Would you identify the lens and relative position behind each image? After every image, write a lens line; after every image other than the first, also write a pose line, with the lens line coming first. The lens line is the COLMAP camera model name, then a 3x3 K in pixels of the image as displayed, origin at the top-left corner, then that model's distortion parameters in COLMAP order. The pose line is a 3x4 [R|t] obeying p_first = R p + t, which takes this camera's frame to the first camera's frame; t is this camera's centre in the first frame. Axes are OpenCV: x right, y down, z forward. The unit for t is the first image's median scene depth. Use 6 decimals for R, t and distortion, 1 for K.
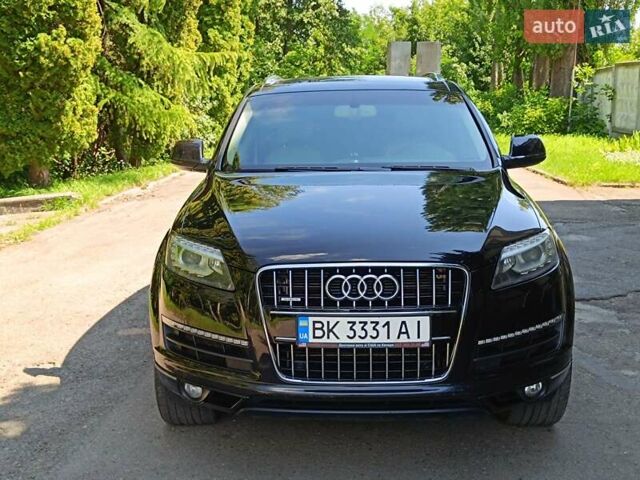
lens RADIAL K [[859.9, 0, 306.3], [0, 859.9, 241.2], [0, 0, 1]] dist [0.108998, -0.409796]
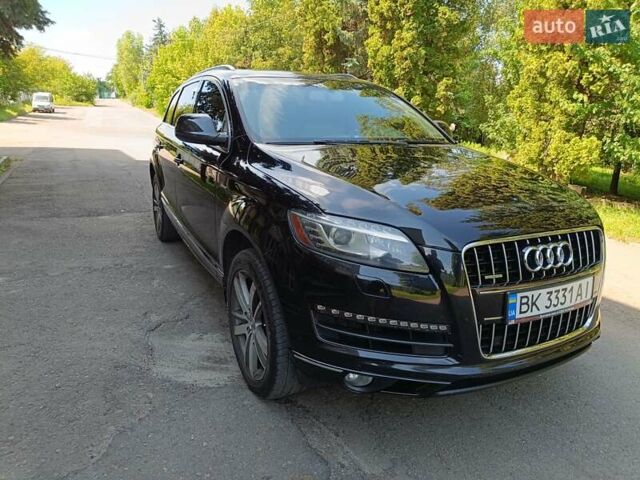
lens RADIAL K [[443.4, 0, 320.0], [0, 443.4, 240.0], [0, 0, 1]] dist [0.013951, -0.024886]
pose [[0.877624, -0.091765, 0.470483, -0.414160], [0.038184, 0.991769, 0.122211, -0.039643], [-0.477826, -0.089291, 0.873905, 0.668851]]
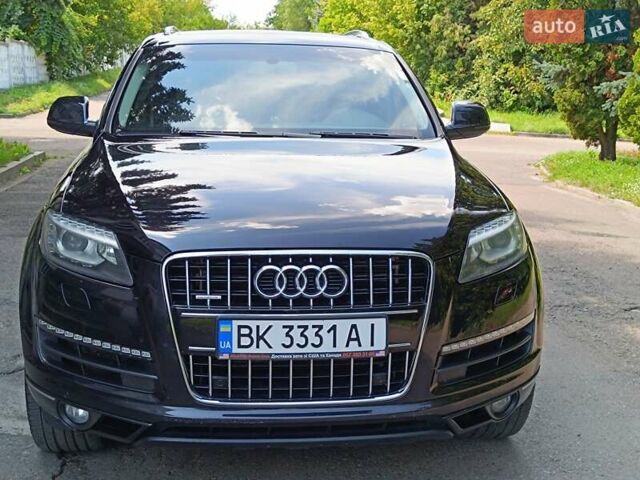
lens RADIAL K [[859.9, 0, 306.3], [0, 859.9, 241.2], [0, 0, 1]] dist [0.108998, -0.409796]
pose [[0.991095, 0.003879, 0.133103, -0.034071], [-0.006961, 0.999718, 0.022695, -0.000514], [-0.132978, -0.023419, 0.990842, 0.227132]]
